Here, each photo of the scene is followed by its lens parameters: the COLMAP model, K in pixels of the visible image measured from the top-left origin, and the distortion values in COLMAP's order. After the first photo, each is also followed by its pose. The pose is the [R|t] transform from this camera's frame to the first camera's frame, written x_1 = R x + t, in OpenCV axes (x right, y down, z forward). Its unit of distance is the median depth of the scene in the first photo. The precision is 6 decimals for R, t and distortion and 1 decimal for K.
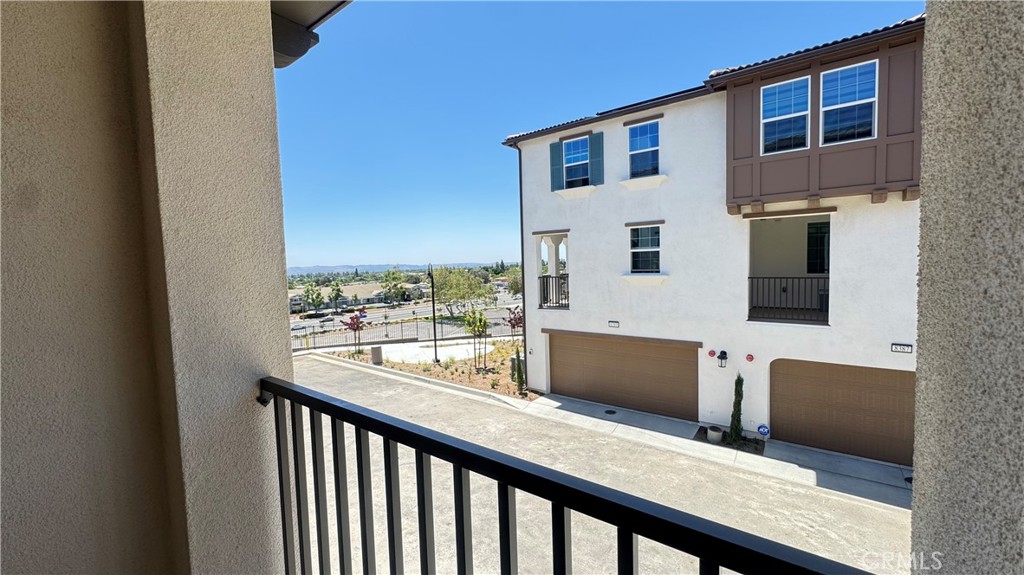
lens RADIAL K [[413.4, 0, 513.4], [0, 413.4, 289.5], [0, 0, 1]] dist [-0.002819, 0.000228]
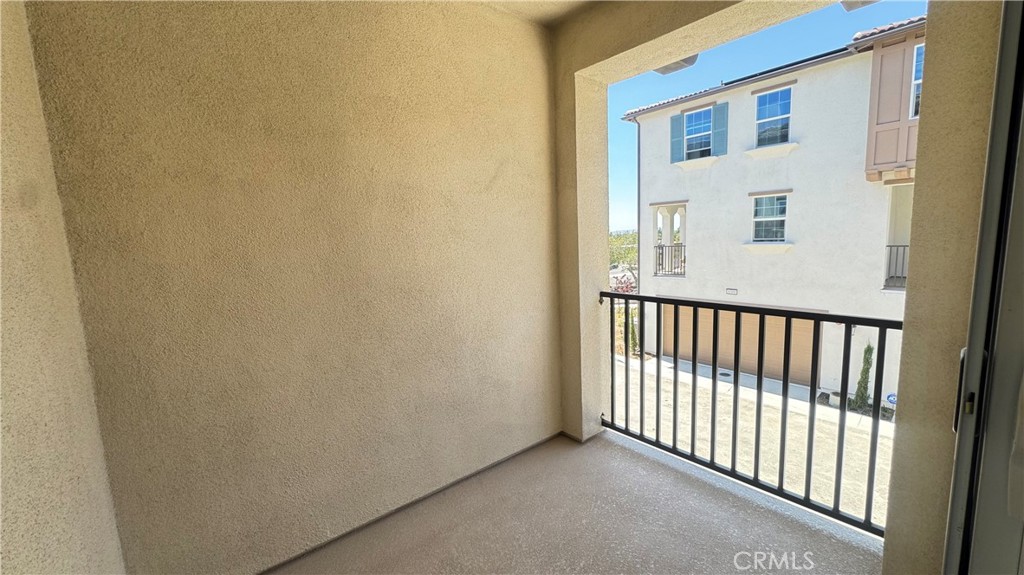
lens RADIAL K [[413.4, 0, 509.7], [0, 413.4, 288.5], [0, 0, 1]] dist [-0.002819, 0.000228]
pose [[0.973514, 0.021475, -0.227615, -0.063282], [-0.005822, 0.997585, 0.069216, 0.007520], [0.228551, -0.066058, 0.971288, -0.132695]]
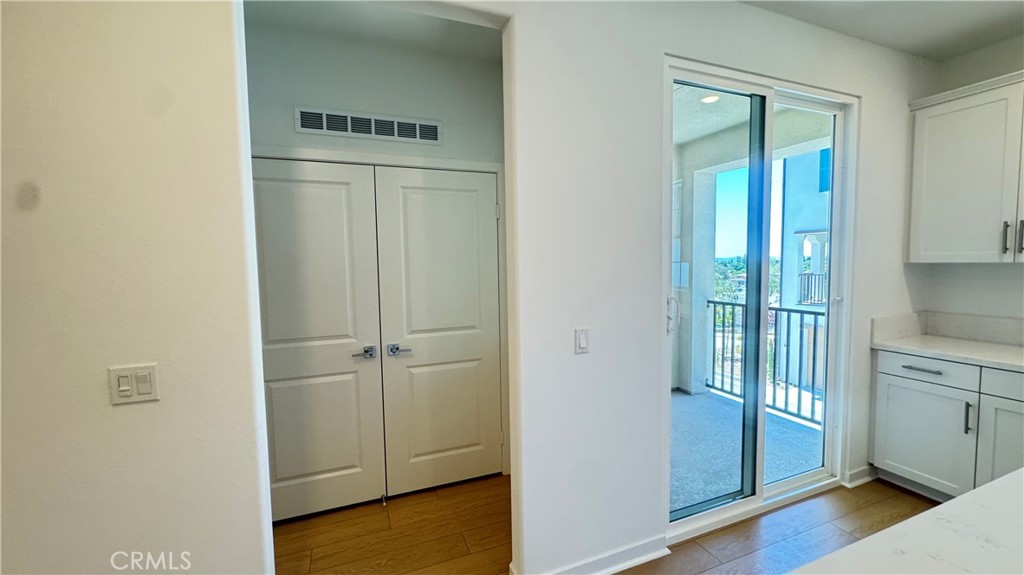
lens RADIAL K [[413.4, 0, 511.1], [0, 413.4, 280.9], [0, 0, 1]] dist [-0.002819, 0.000228]
pose [[0.855221, 0.048518, -0.515987, -0.025707], [-0.049838, 0.998693, 0.011304, 0.012713], [0.515862, 0.016048, 0.856522, -0.308528]]
